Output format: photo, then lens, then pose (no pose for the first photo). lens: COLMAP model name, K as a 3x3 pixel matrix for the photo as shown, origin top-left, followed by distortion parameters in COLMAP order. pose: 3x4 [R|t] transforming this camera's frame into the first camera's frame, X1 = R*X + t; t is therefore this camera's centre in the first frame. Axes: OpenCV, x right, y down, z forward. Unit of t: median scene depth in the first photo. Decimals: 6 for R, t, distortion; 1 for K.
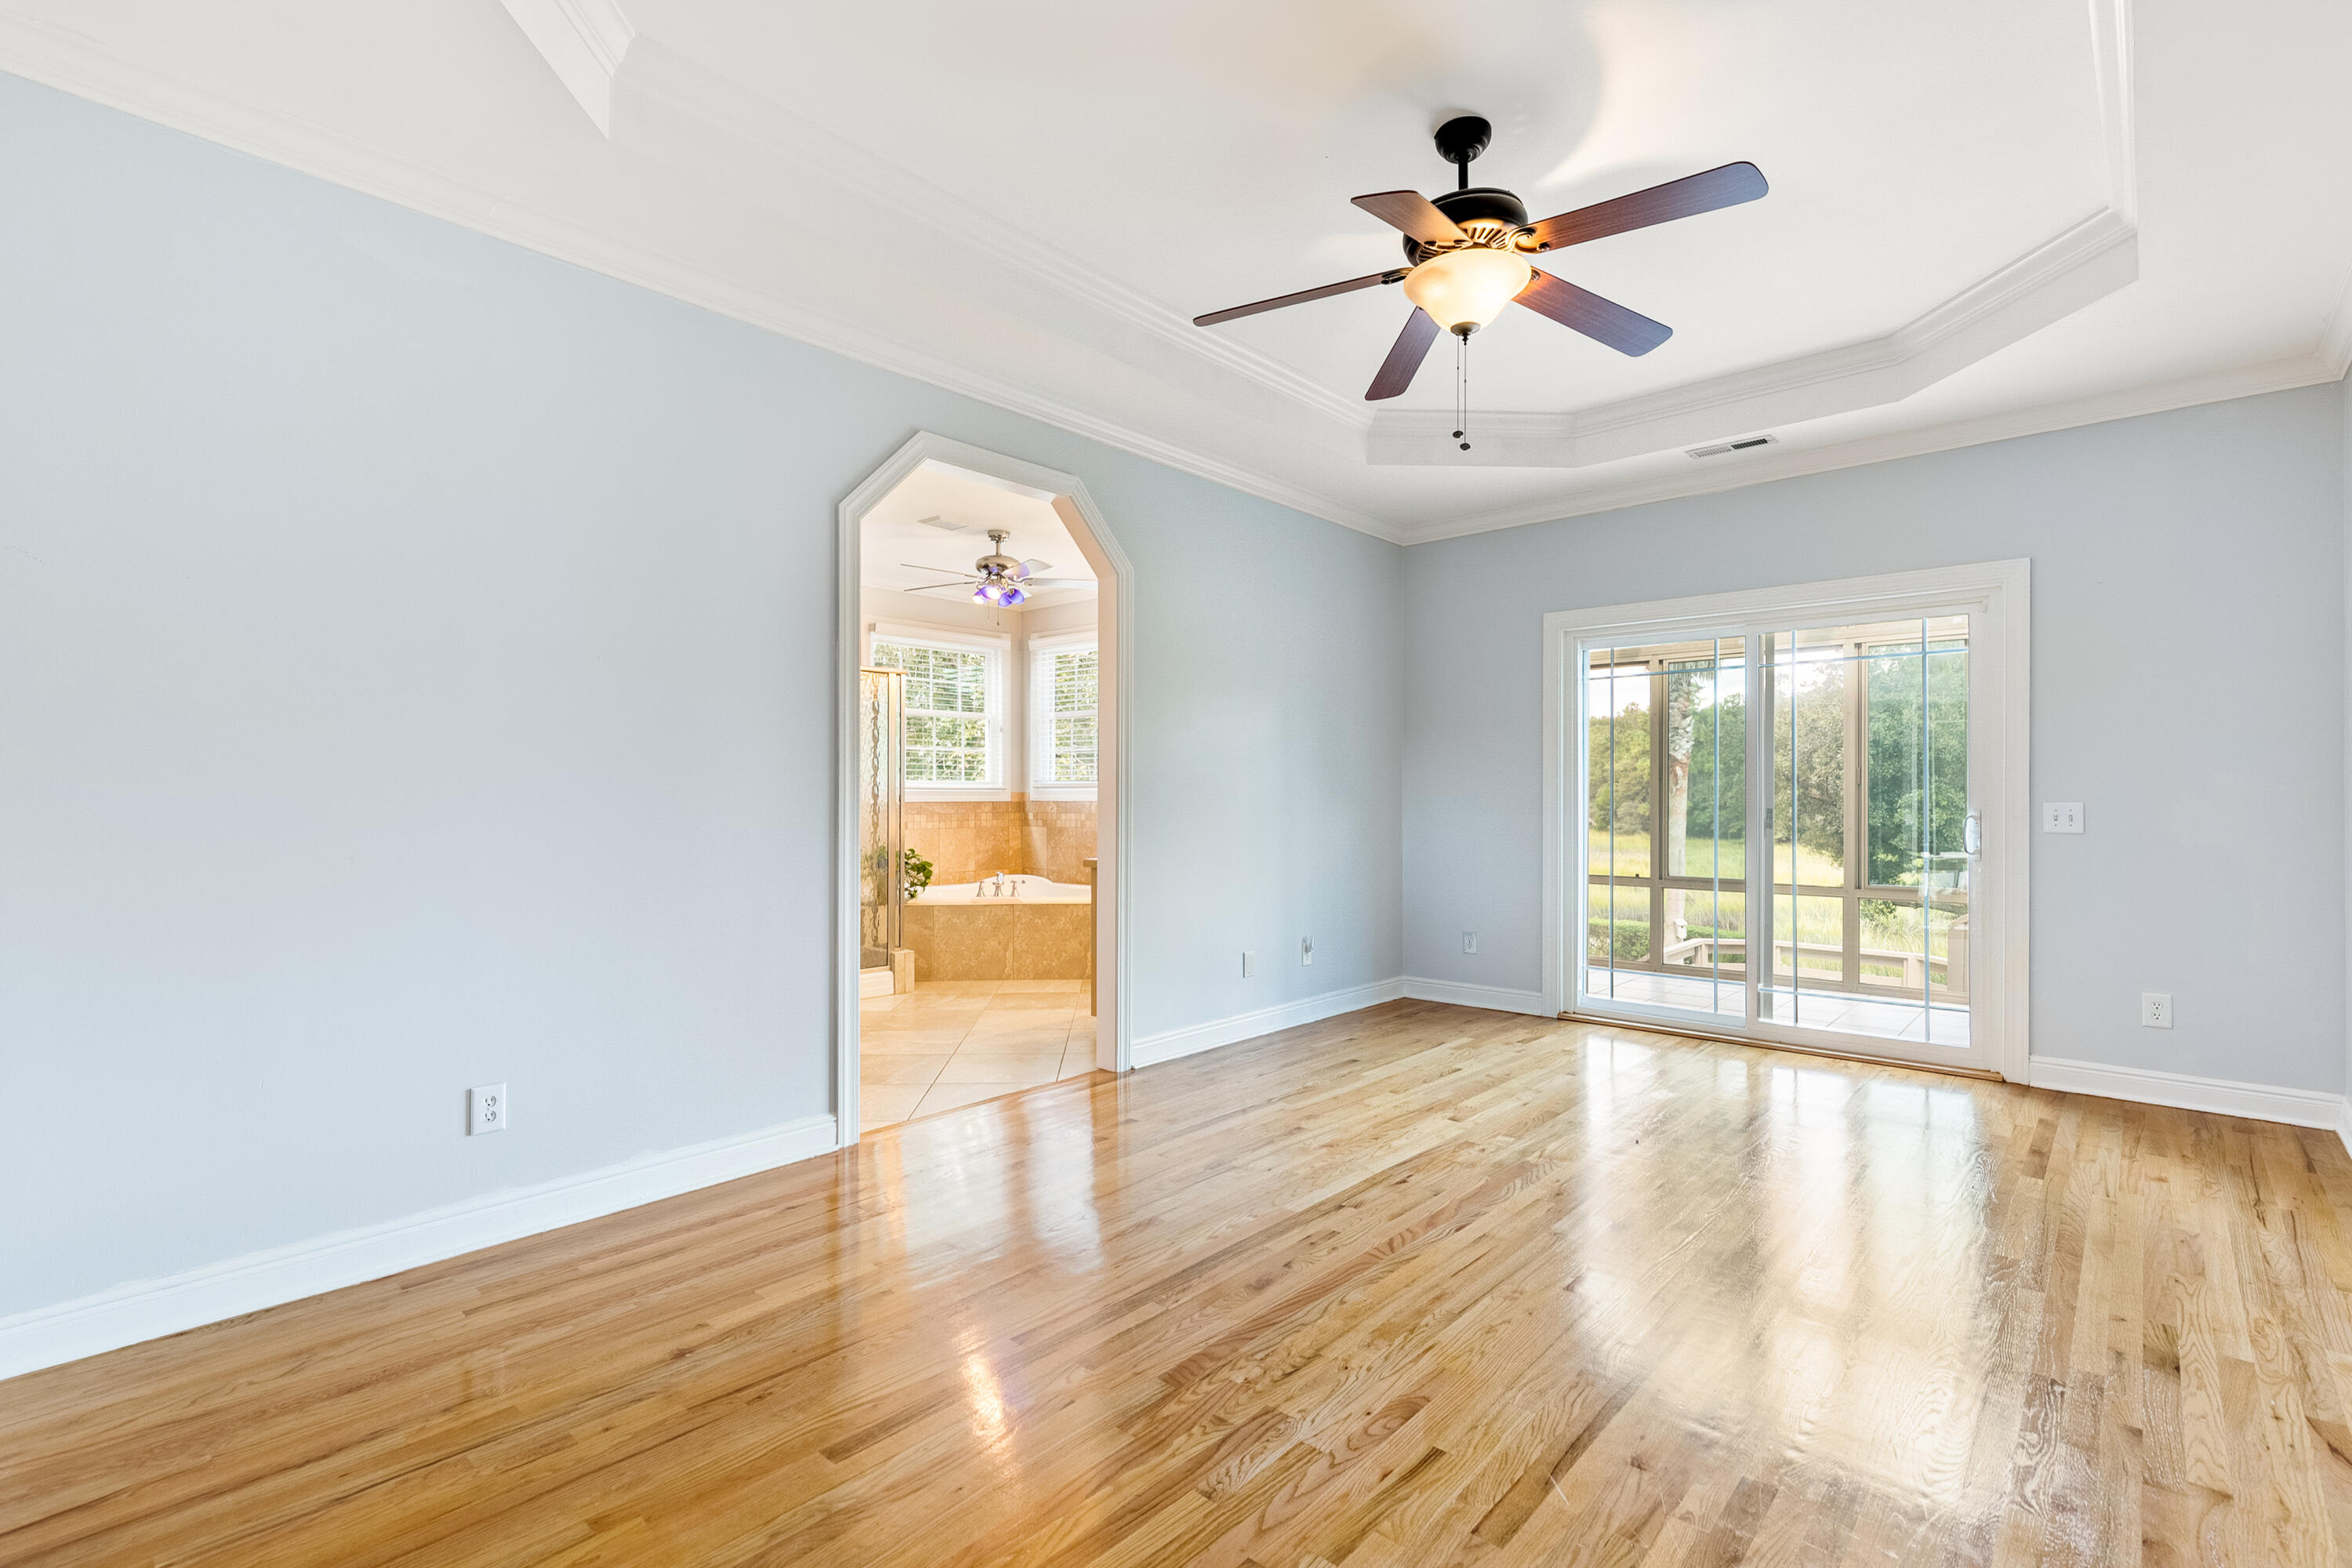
lens RADIAL K [[1072.7, 0, 1166.4], [0, 1072.7, 790.1], [0, 0, 1]] dist [0.010276, -0.000816]
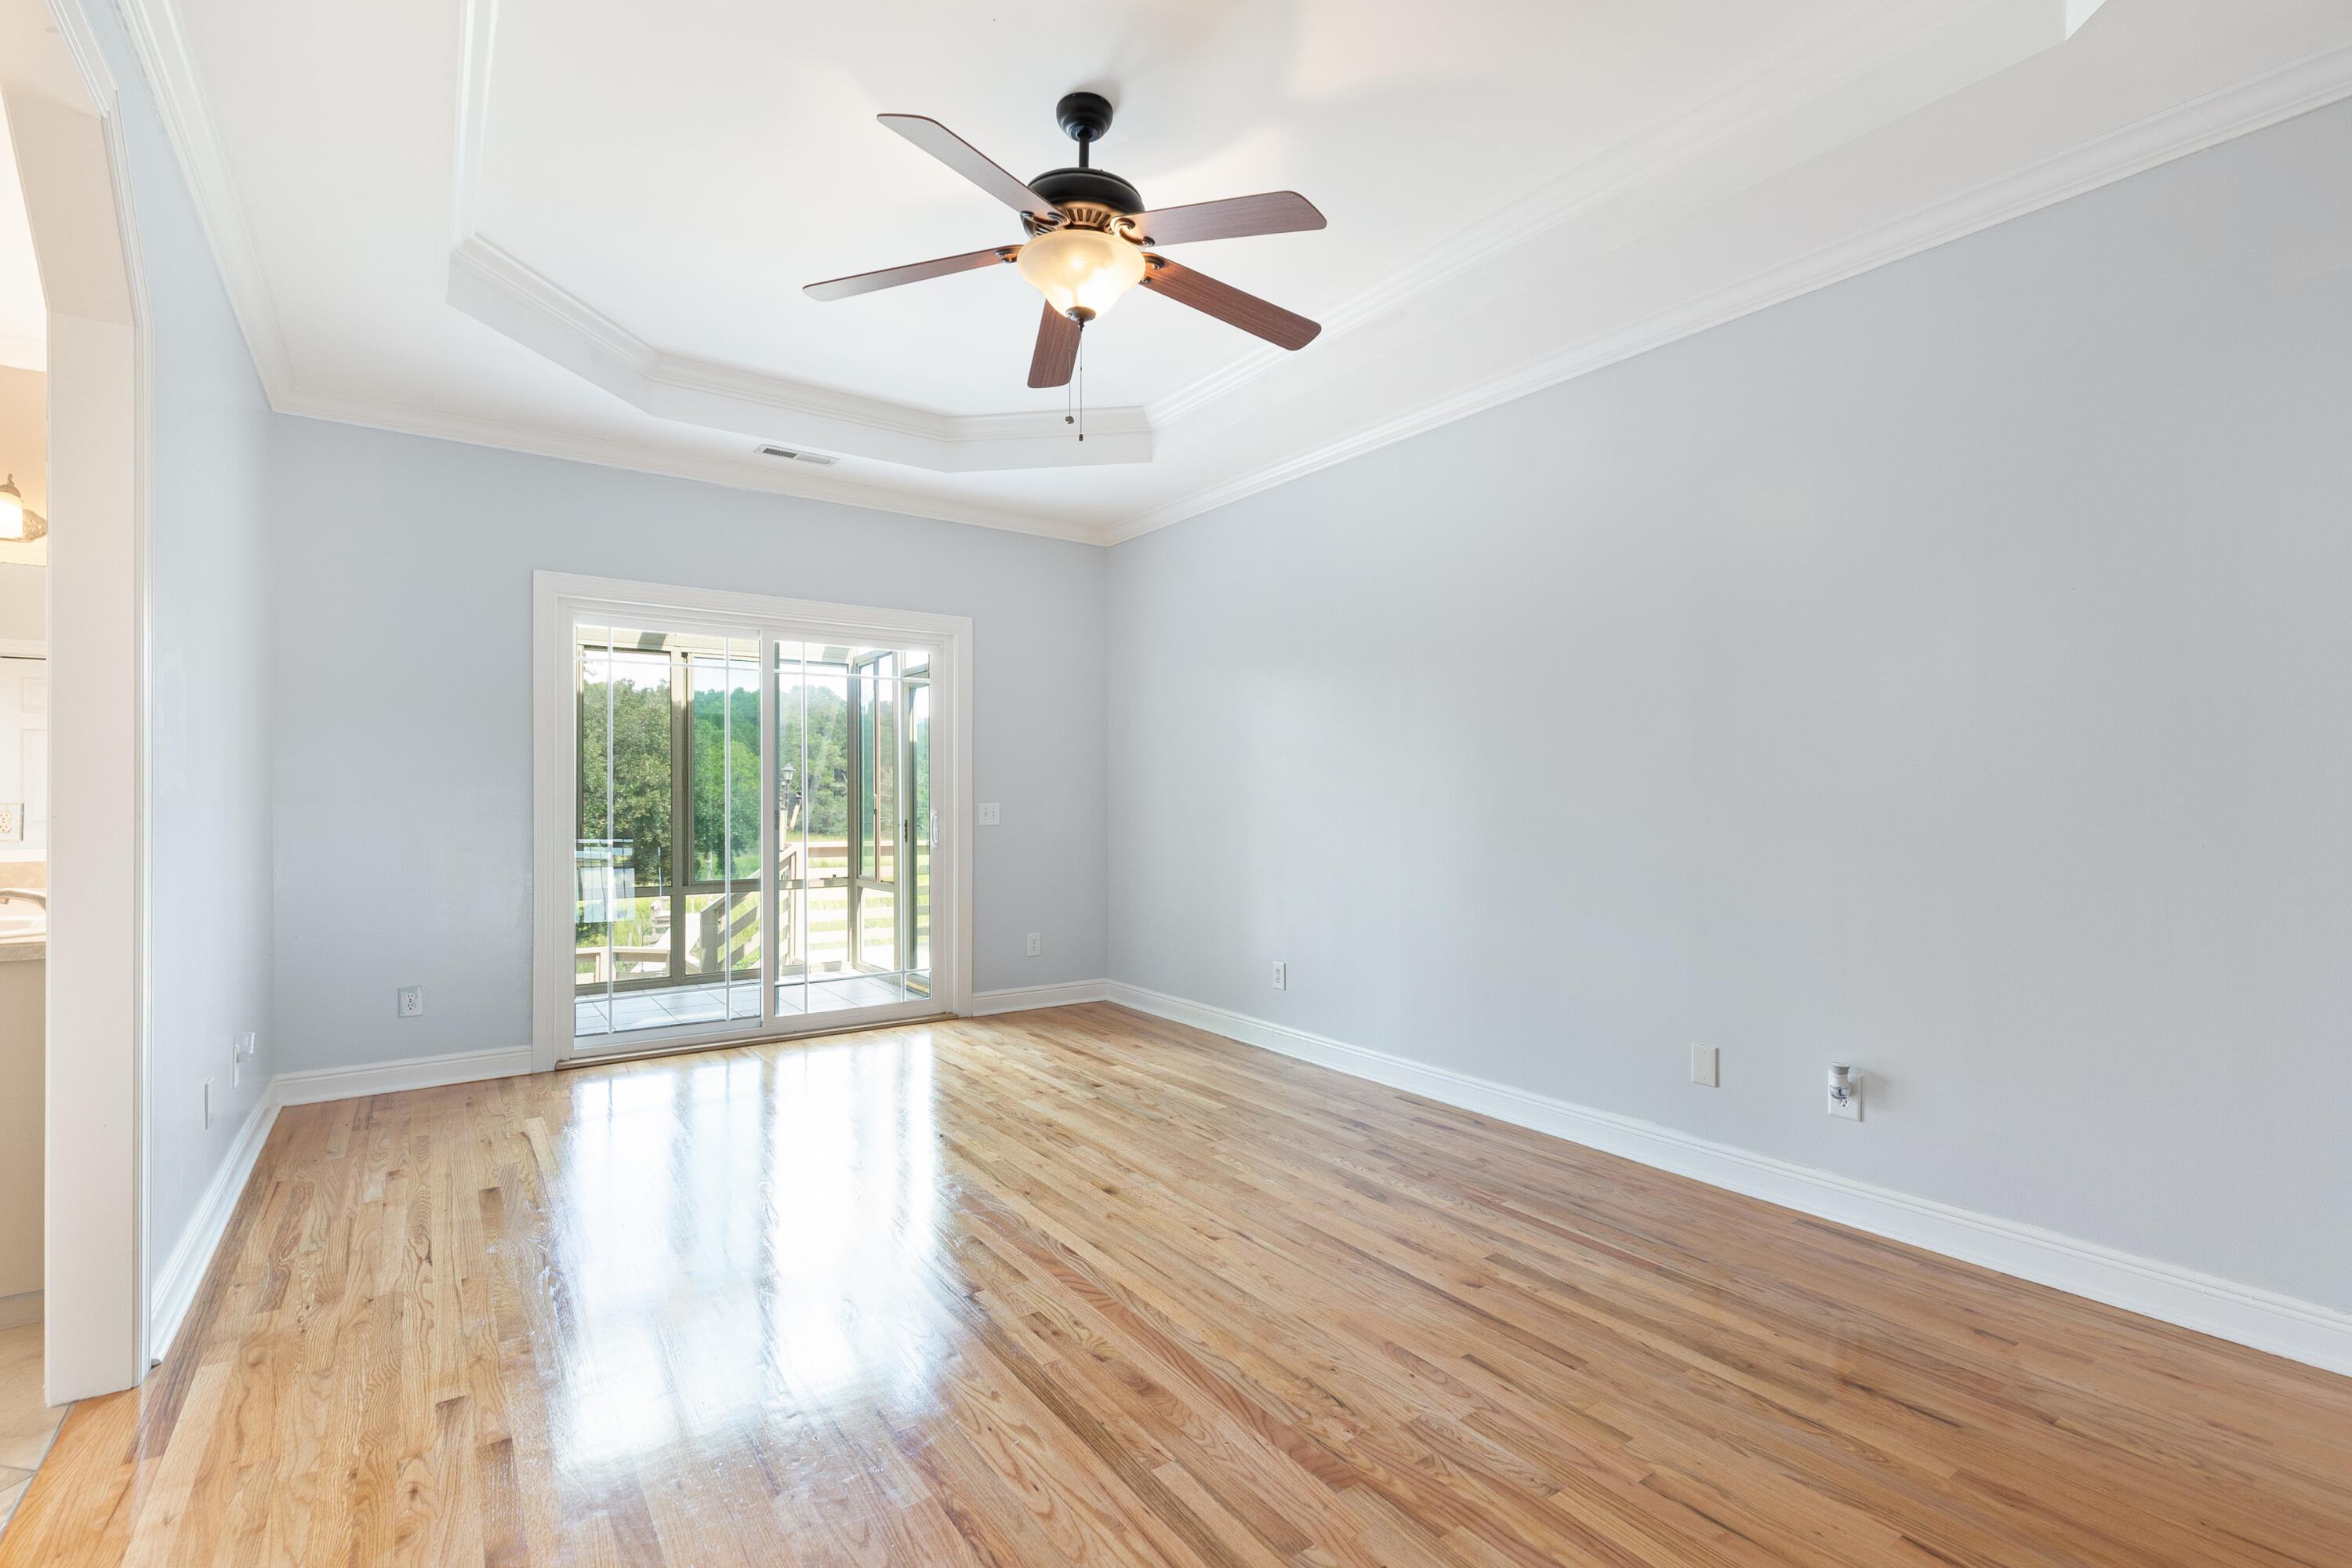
lens RADIAL K [[1072.7, 0, 1171.2], [0, 1072.7, 795.9], [0, 0, 1]] dist [0.010276, -0.000816]
pose [[0.212420, 0.001913, 0.977176, -0.632344], [-0.007267, 0.999974, -0.000378, 0.002010], [-0.977151, -0.007020, 0.212429, 0.699339]]
